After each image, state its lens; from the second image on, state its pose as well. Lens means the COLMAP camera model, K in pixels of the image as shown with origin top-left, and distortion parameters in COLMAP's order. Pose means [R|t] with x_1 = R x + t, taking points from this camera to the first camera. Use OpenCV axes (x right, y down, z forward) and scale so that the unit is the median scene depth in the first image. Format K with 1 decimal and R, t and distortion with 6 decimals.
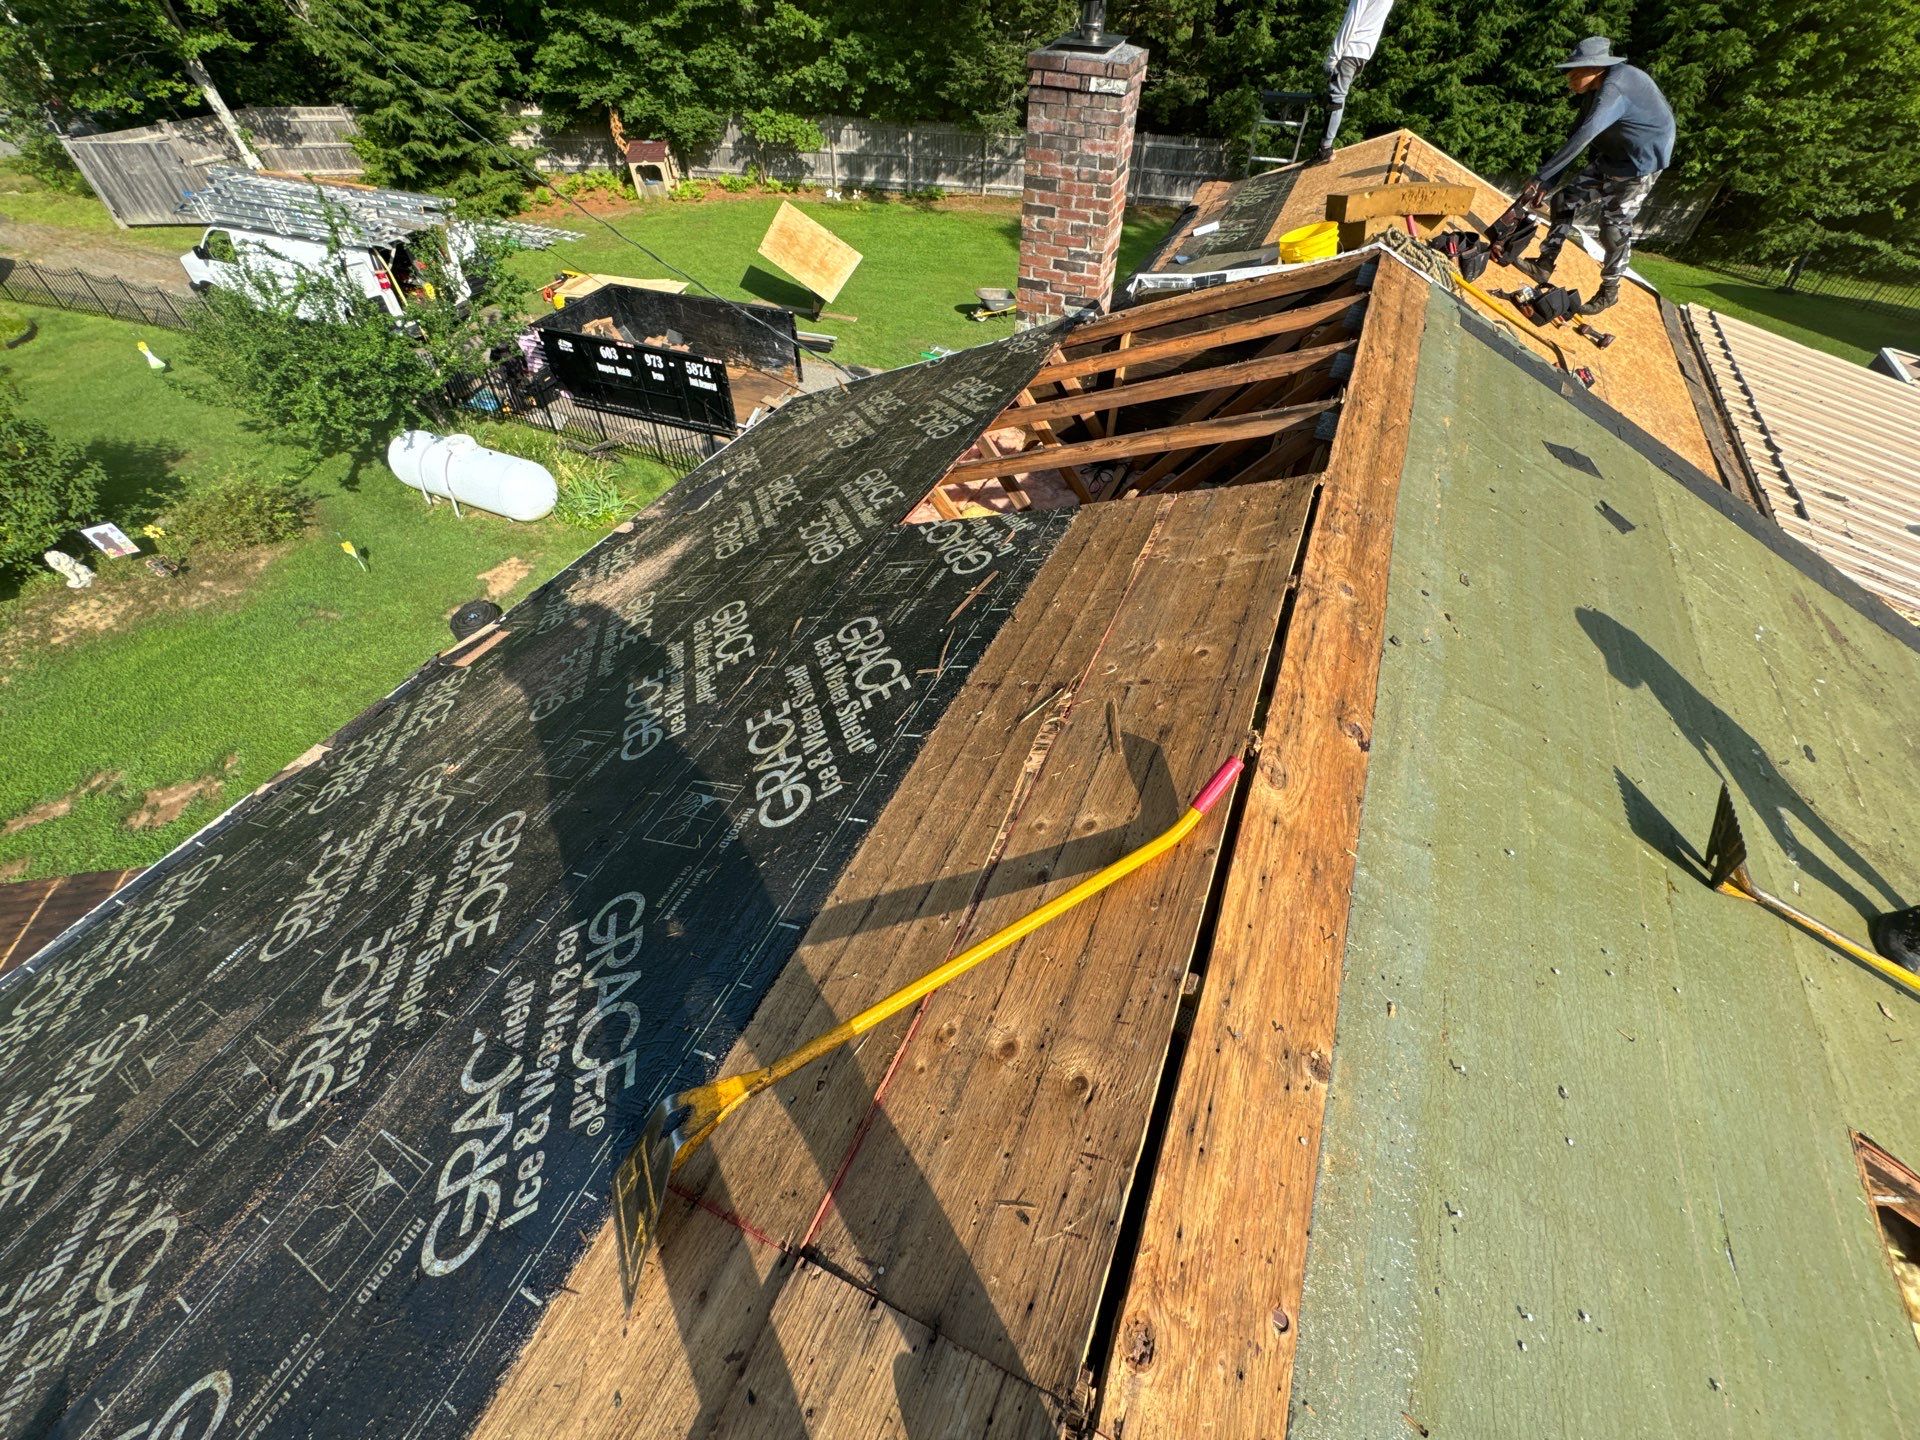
lens RADIAL K [[762.8, 0, 959.3], [0, 762.8, 717.2], [0, 0, 1]] dist [-0.001541, -0.000125]
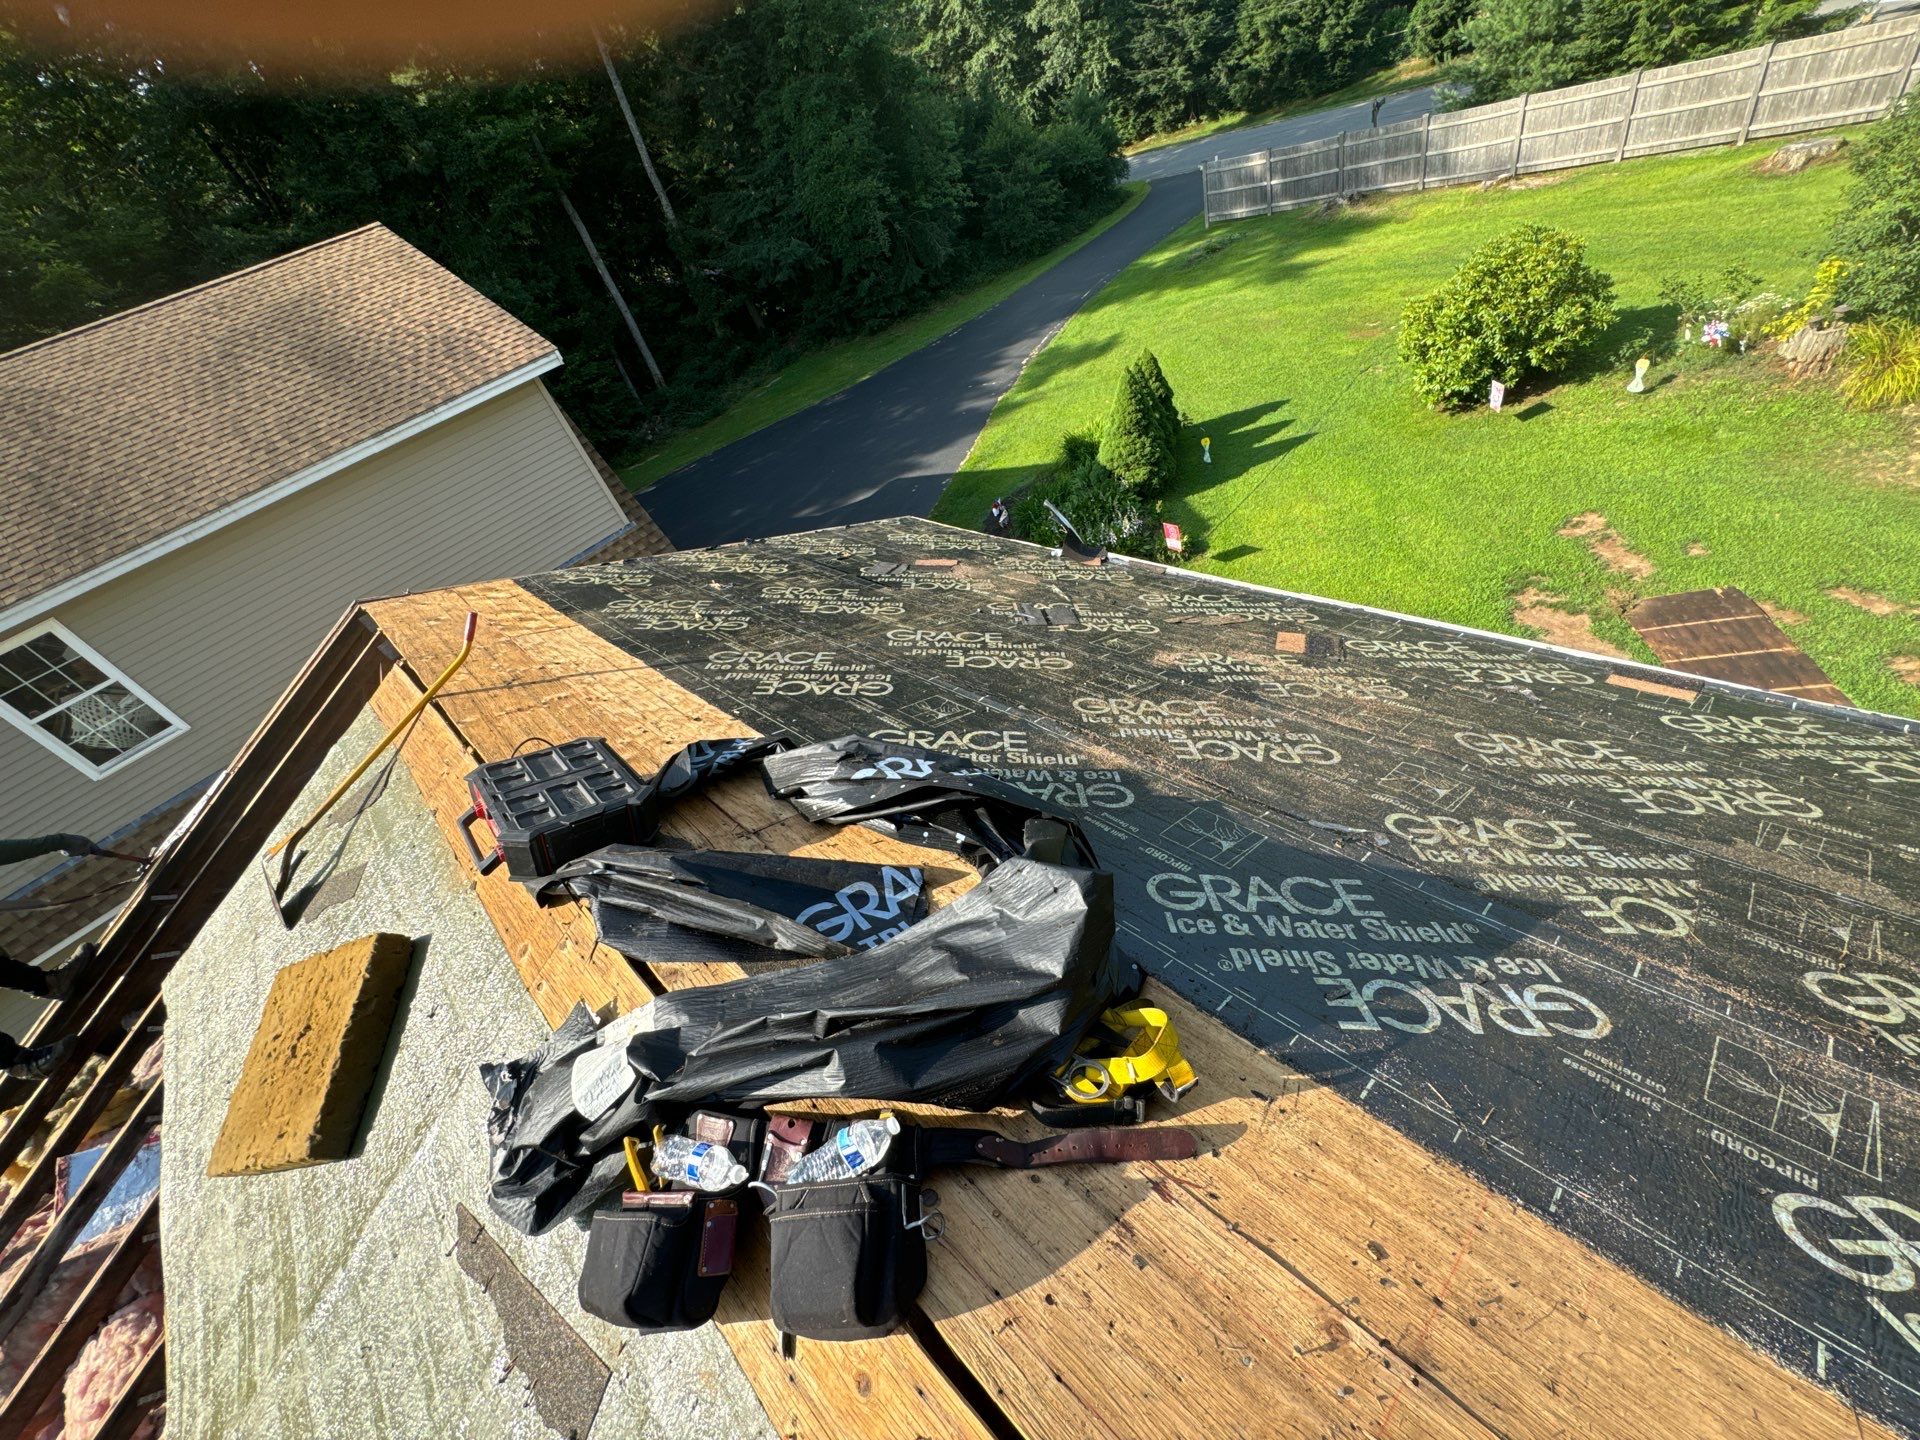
lens RADIAL K [[764.4, 0, 956.9], [0, 764.4, 717.4], [0, 0, 1]] dist [-0.000722, -0.000256]
pose [[-0.338125, 0.668308, -0.662597, -0.087578], [-0.478567, 0.484135, 0.732521, 0.147300], [0.810337, 0.564781, 0.156132, -0.194358]]
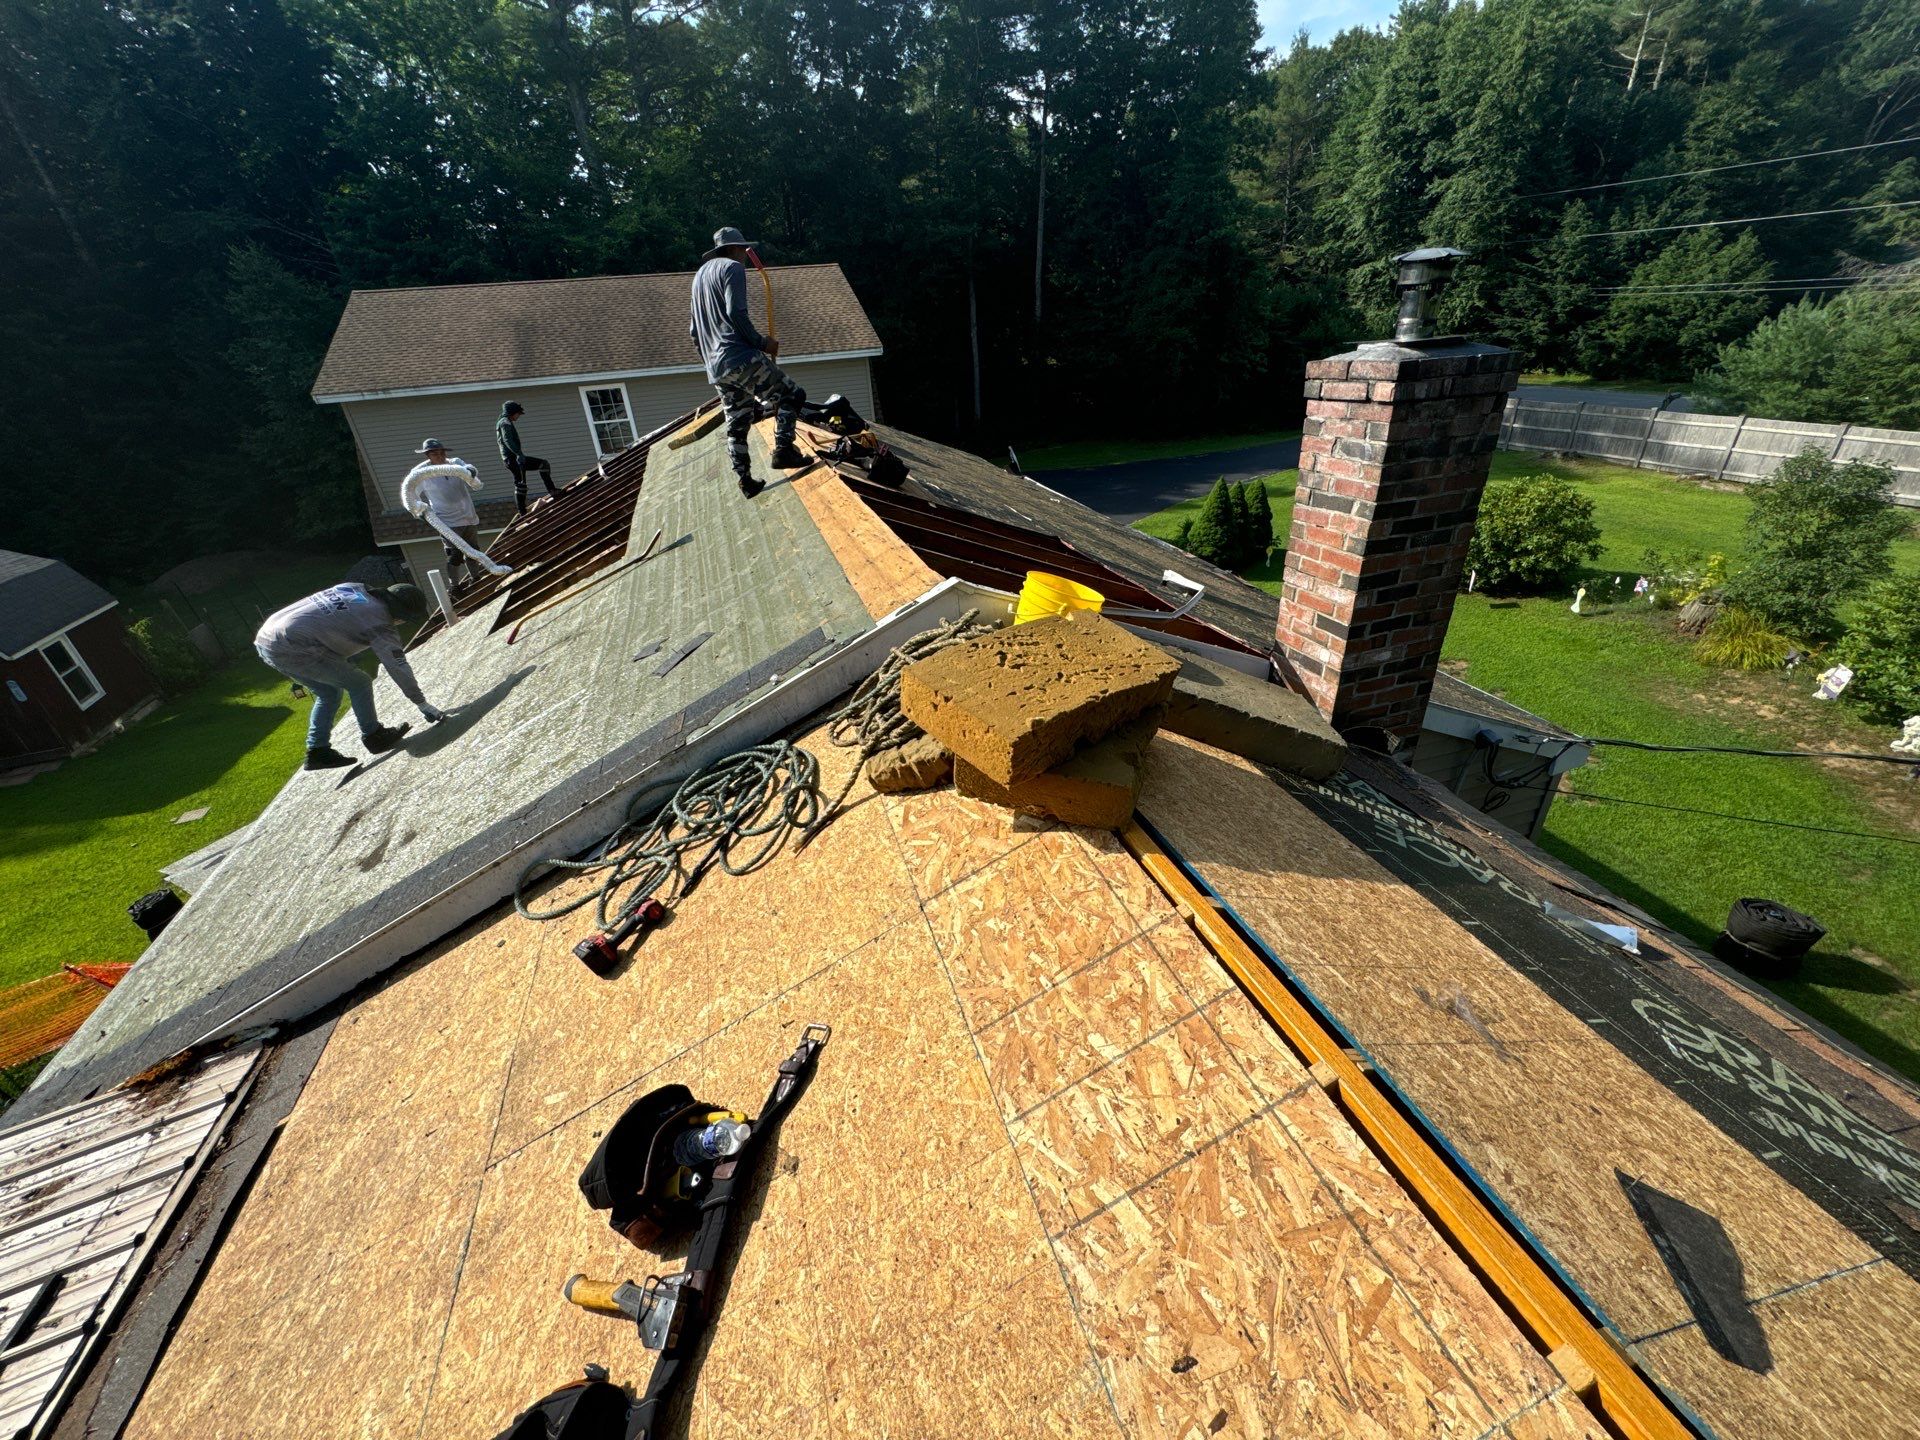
lens RADIAL K [[762.8, 0, 959.3], [0, 762.8, 717.2], [0, 0, 1]] dist [-0.001541, -0.000125]
pose [[-0.739750, 0.343654, -0.578508, 1.773509], [-0.462885, 0.364101, 0.808188, -2.028802], [0.488373, 0.865640, -0.110272, 2.113321]]
